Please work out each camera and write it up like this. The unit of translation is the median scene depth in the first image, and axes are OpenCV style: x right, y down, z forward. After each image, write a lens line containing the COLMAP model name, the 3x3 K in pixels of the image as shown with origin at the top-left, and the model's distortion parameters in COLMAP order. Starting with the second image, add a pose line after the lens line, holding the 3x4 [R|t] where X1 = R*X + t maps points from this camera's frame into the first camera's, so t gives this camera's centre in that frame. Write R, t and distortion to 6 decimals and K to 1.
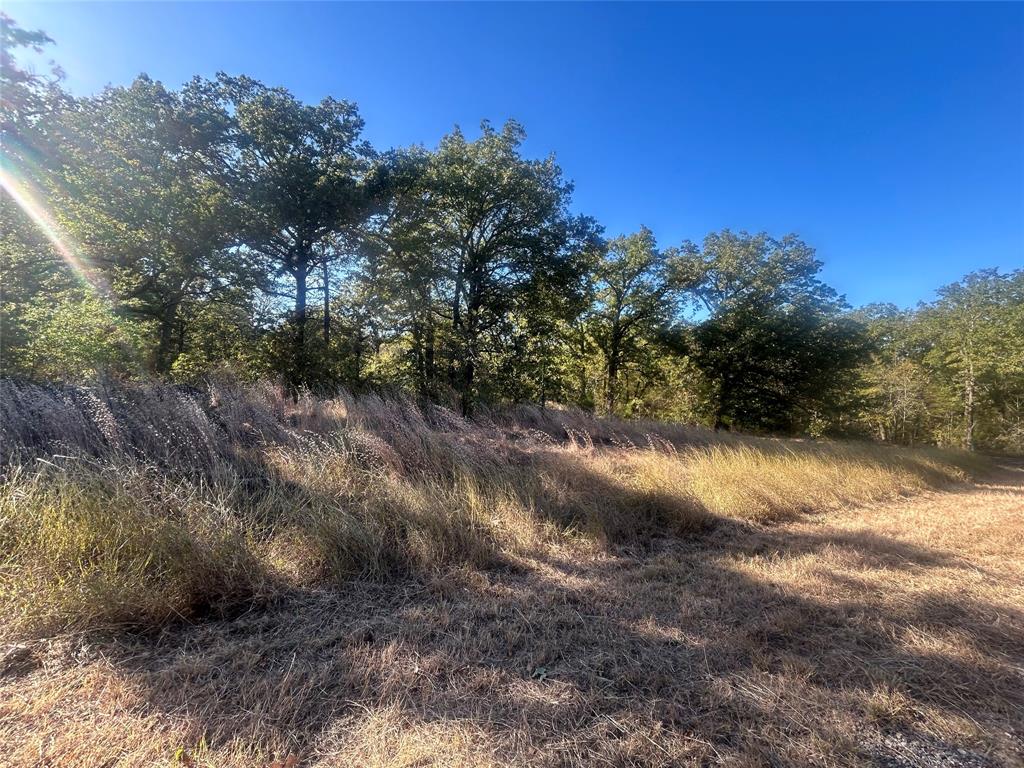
lens RADIAL K [[418.0, 0, 512.0], [0, 418.0, 384.0], [0, 0, 1]] dist [-0.003398, -0.000778]
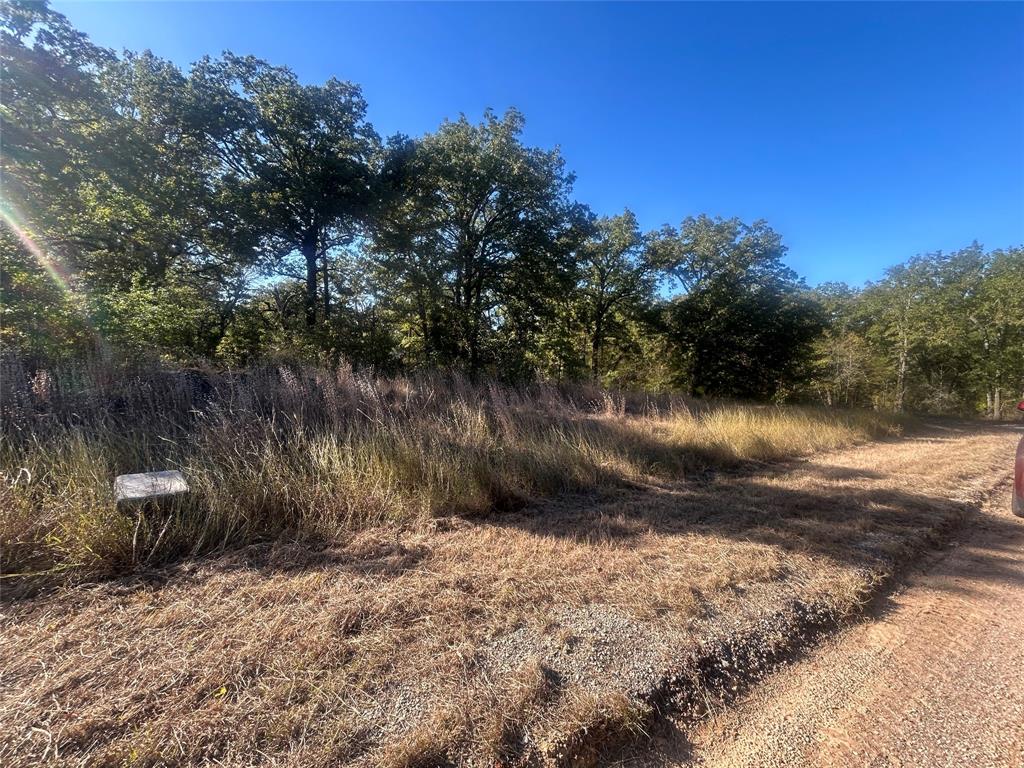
lens RADIAL K [[418.0, 0, 512.0], [0, 418.0, 384.0], [0, 0, 1]] dist [-0.003398, -0.000778]
pose [[0.996668, -0.015482, 0.080084, -0.075406], [0.010189, 0.997761, 0.066095, -0.008265], [-0.080928, -0.065059, 0.994594, -0.066446]]
